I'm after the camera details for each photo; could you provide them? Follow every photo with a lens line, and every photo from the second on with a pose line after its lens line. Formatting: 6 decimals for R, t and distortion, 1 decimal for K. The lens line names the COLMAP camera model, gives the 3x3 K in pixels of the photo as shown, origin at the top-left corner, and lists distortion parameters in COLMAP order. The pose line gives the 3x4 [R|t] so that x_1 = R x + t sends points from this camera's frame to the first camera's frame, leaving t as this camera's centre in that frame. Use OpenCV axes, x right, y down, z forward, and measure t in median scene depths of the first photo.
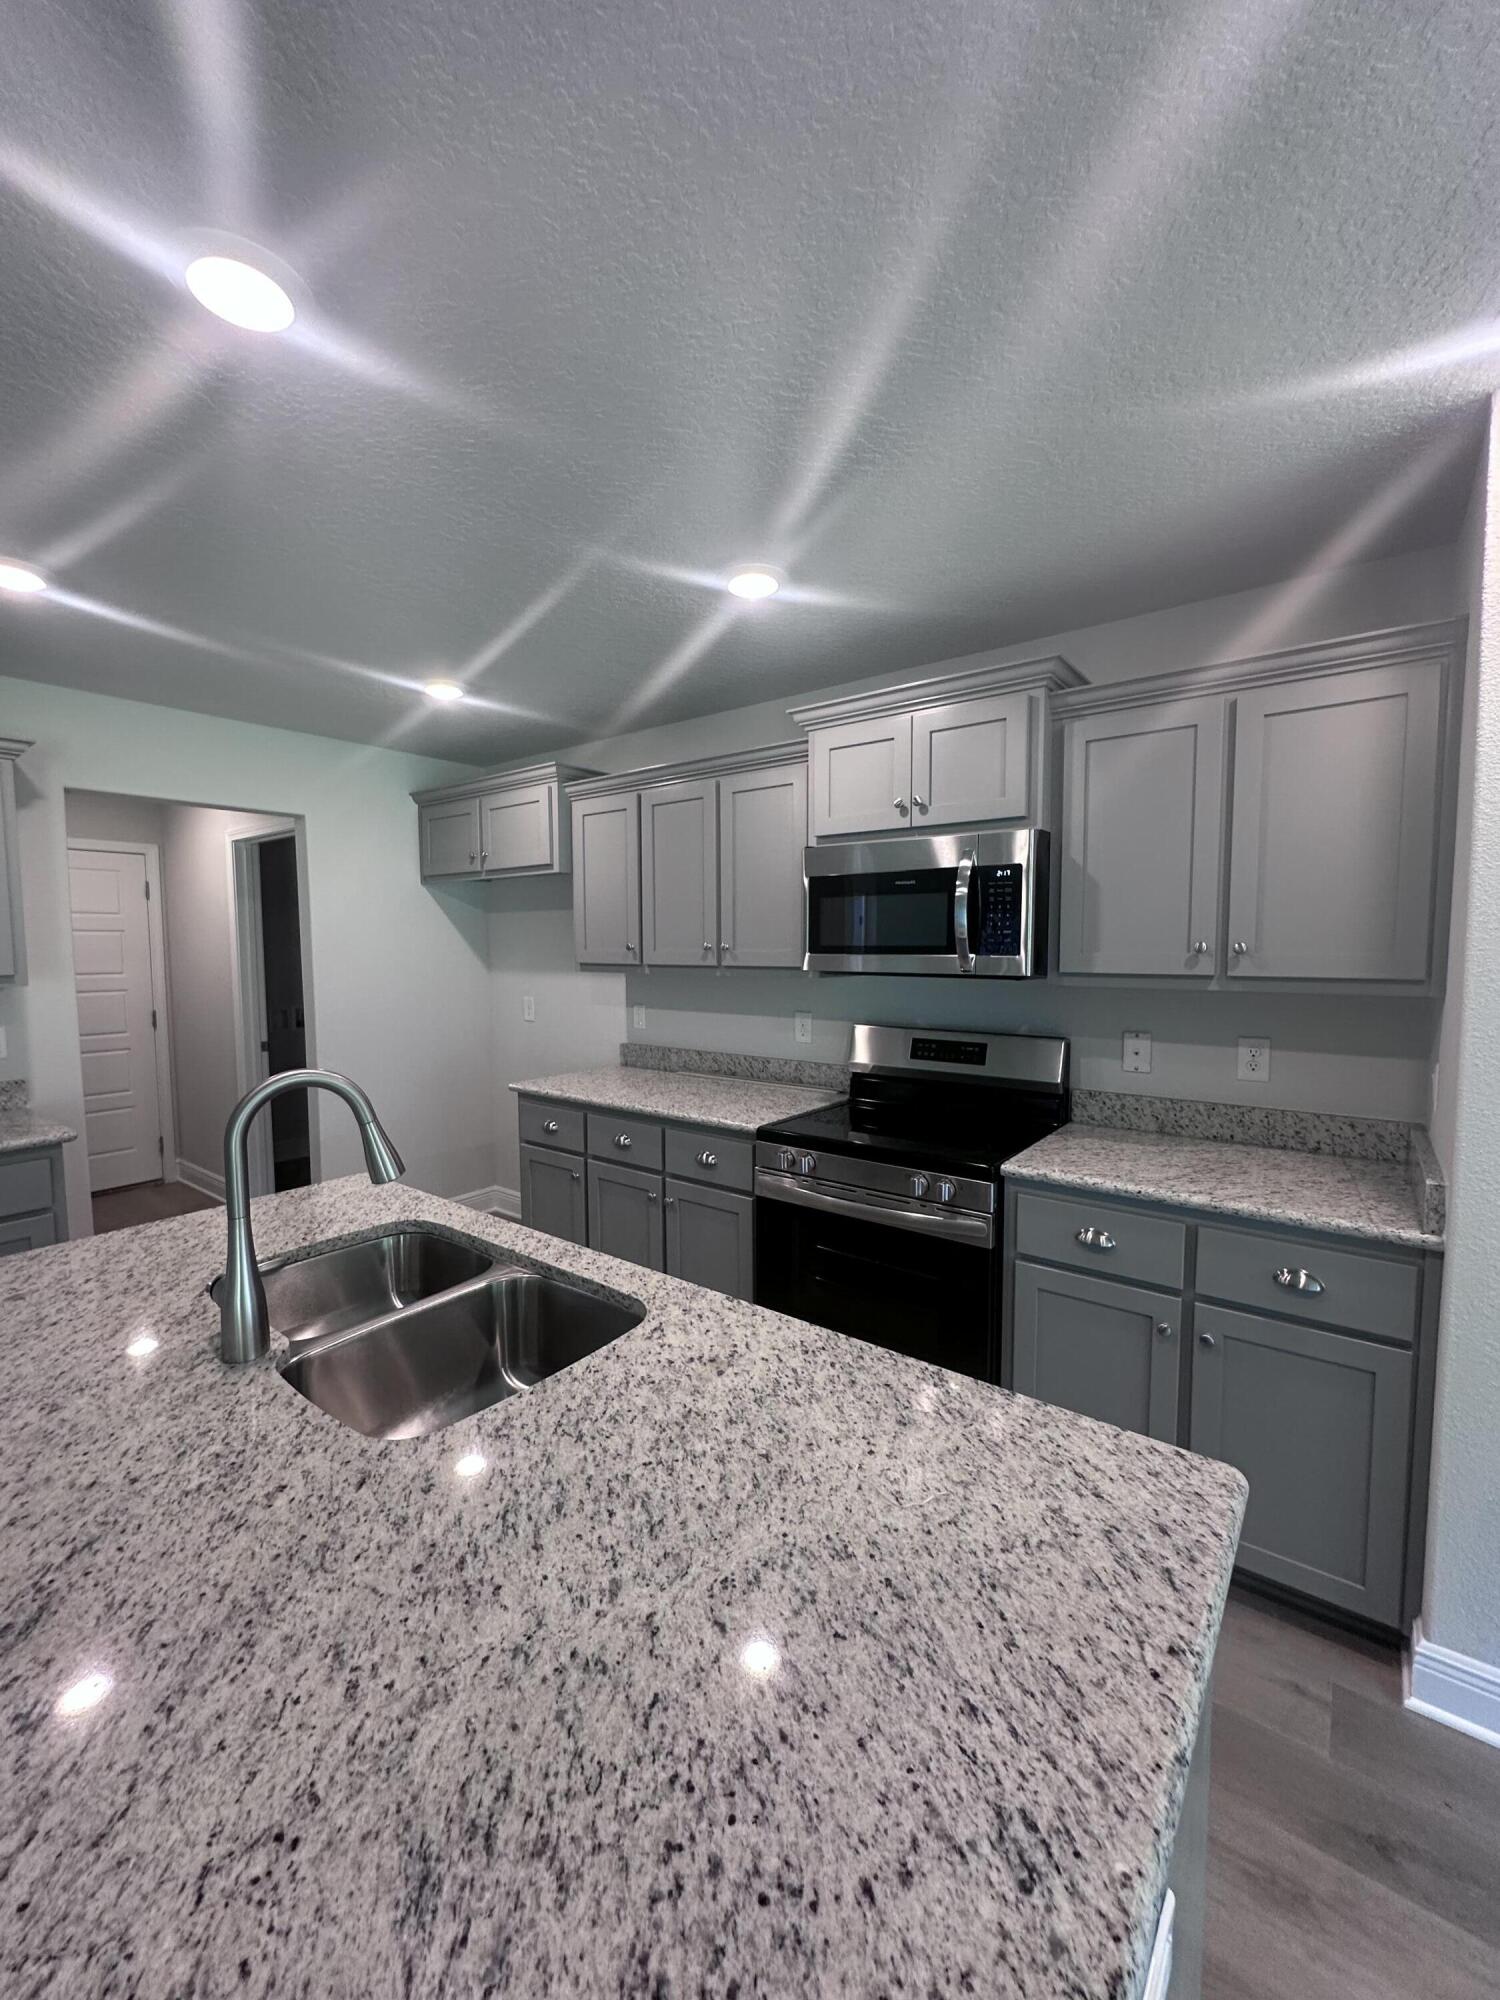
lens RADIAL K [[800.3, 0, 750.0], [0, 800.3, 1000.0], [0, 0, 1]] dist [-0.004322, 0.000407]
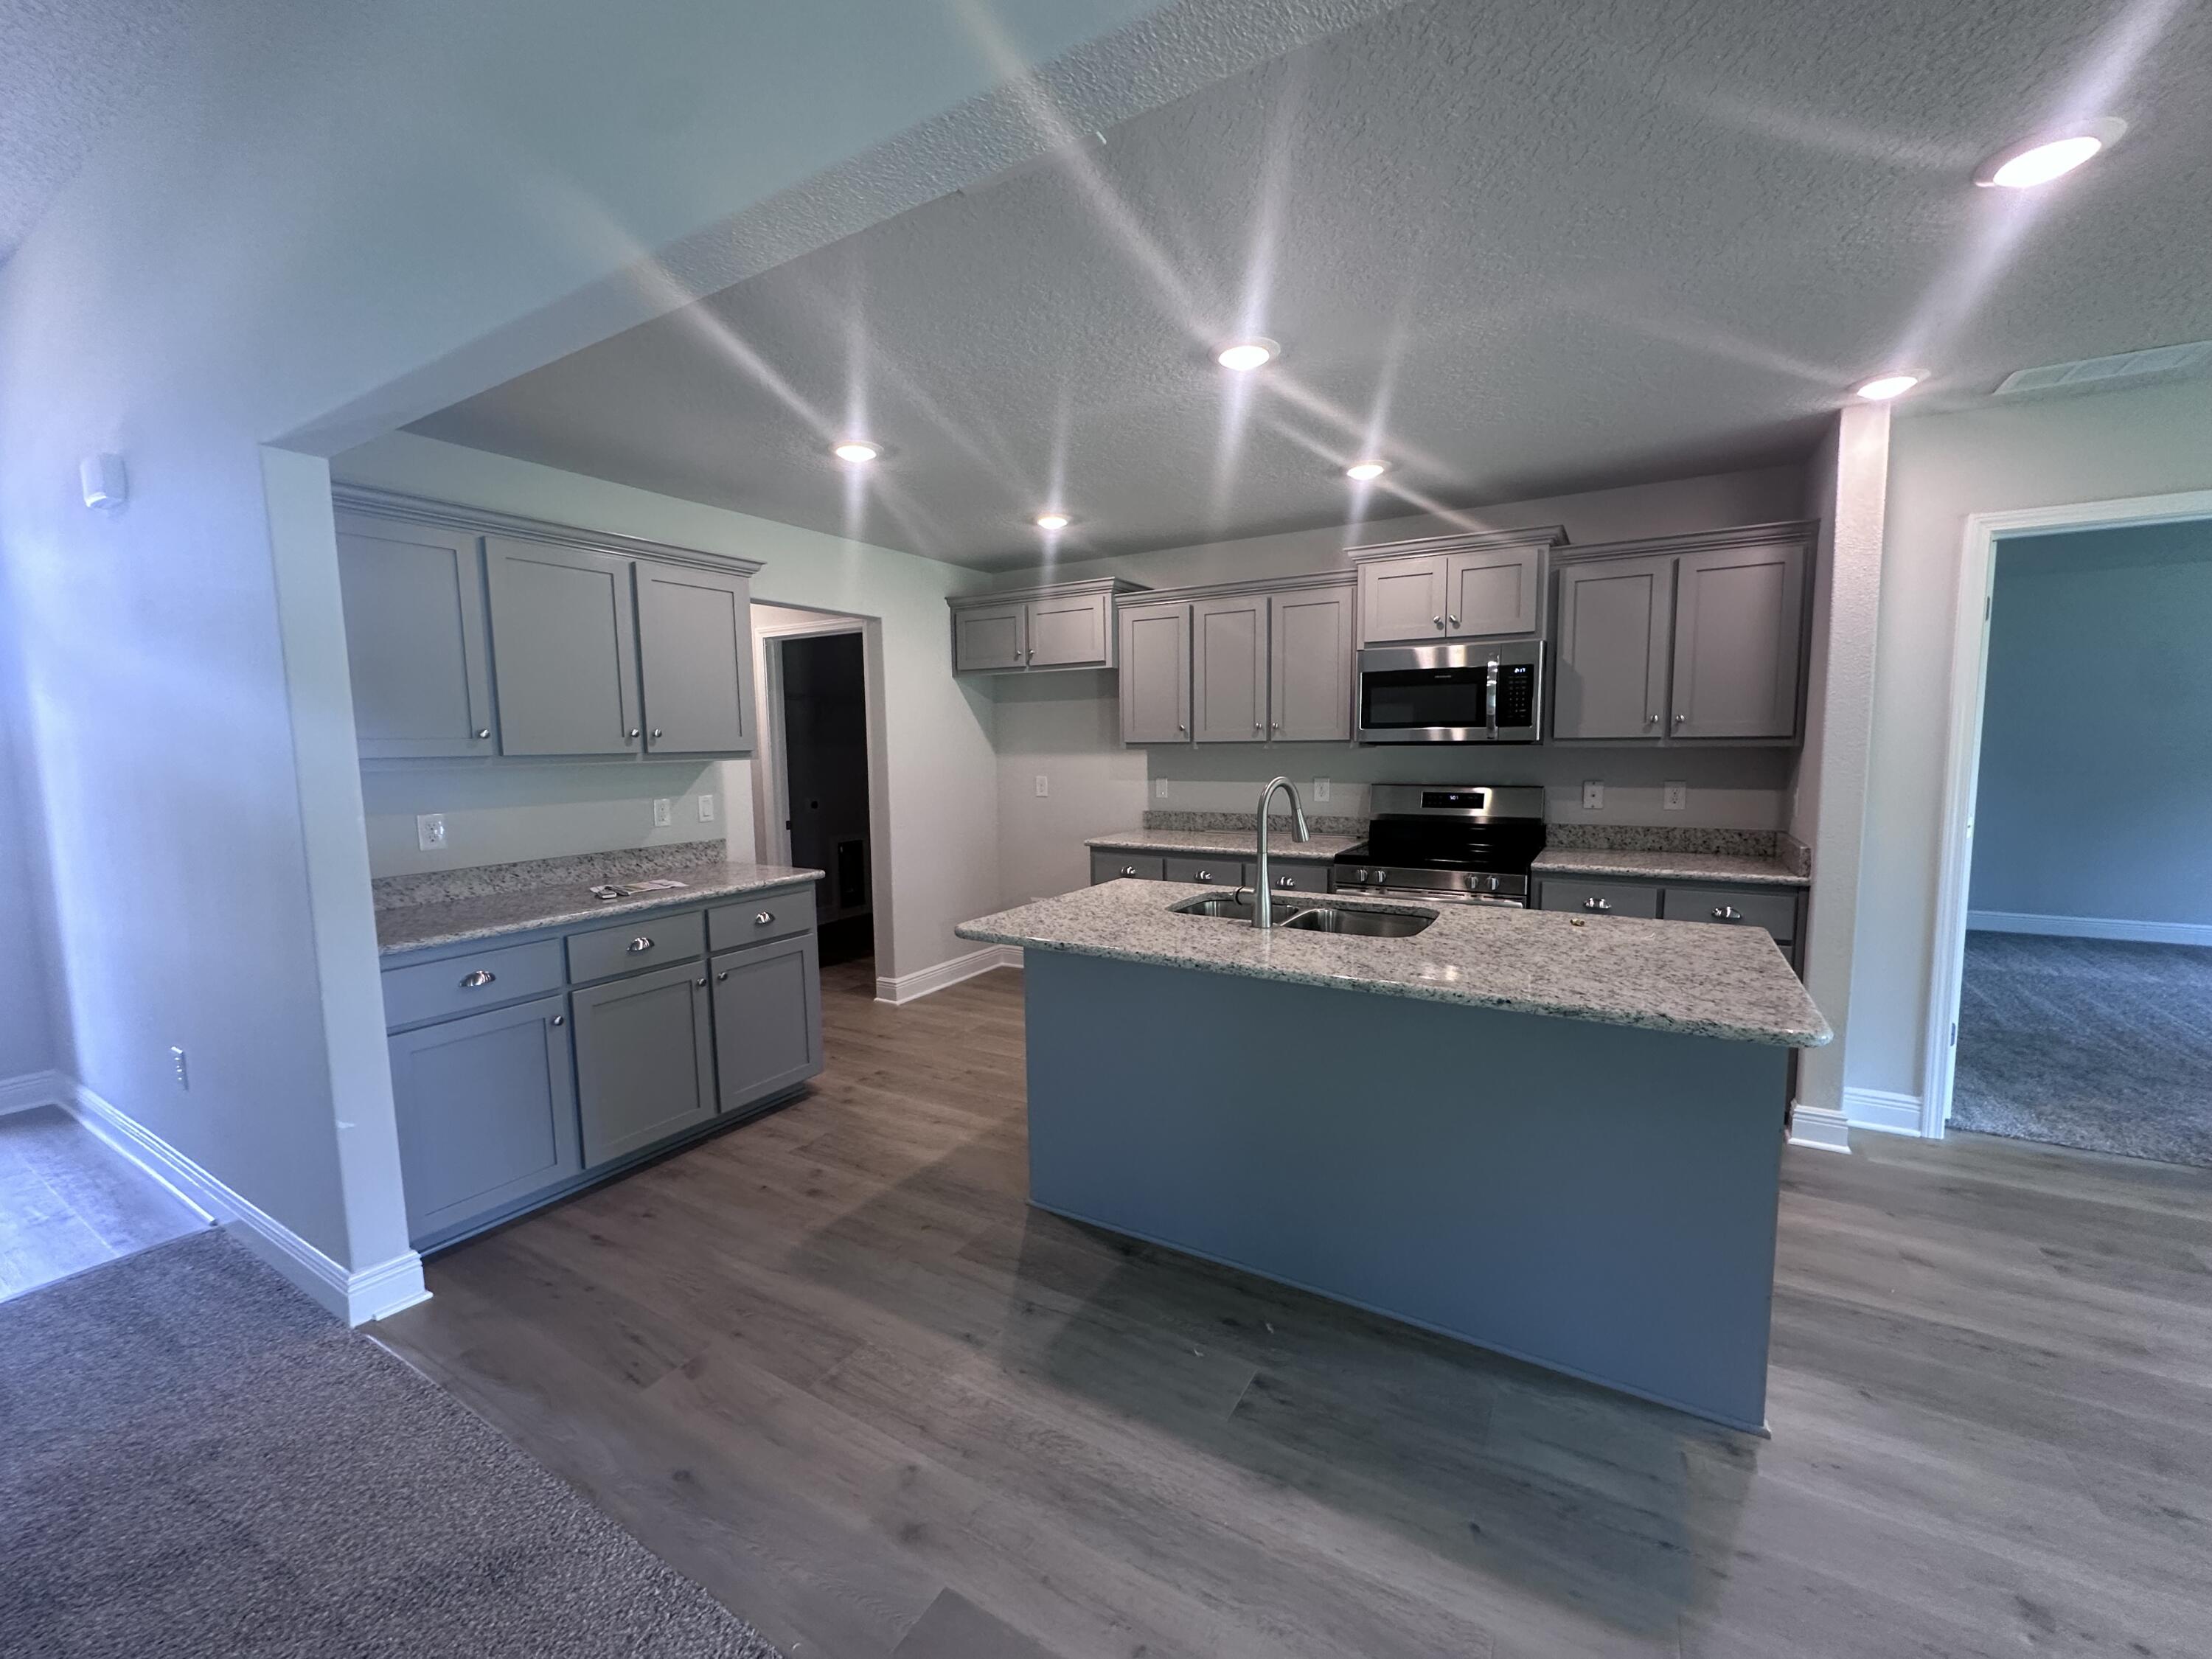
lens RADIAL K [[885.1, 0, 1111.2], [0, 885.1, 827.7], [0, 0, 1]] dist [-0.004322, 0.000407]
pose [[0.992642, -0.020156, 0.119398, -0.506966], [0.017194, 0.999520, 0.025789, 0.060695], [-0.119860, -0.023546, 0.992512, -0.425694]]
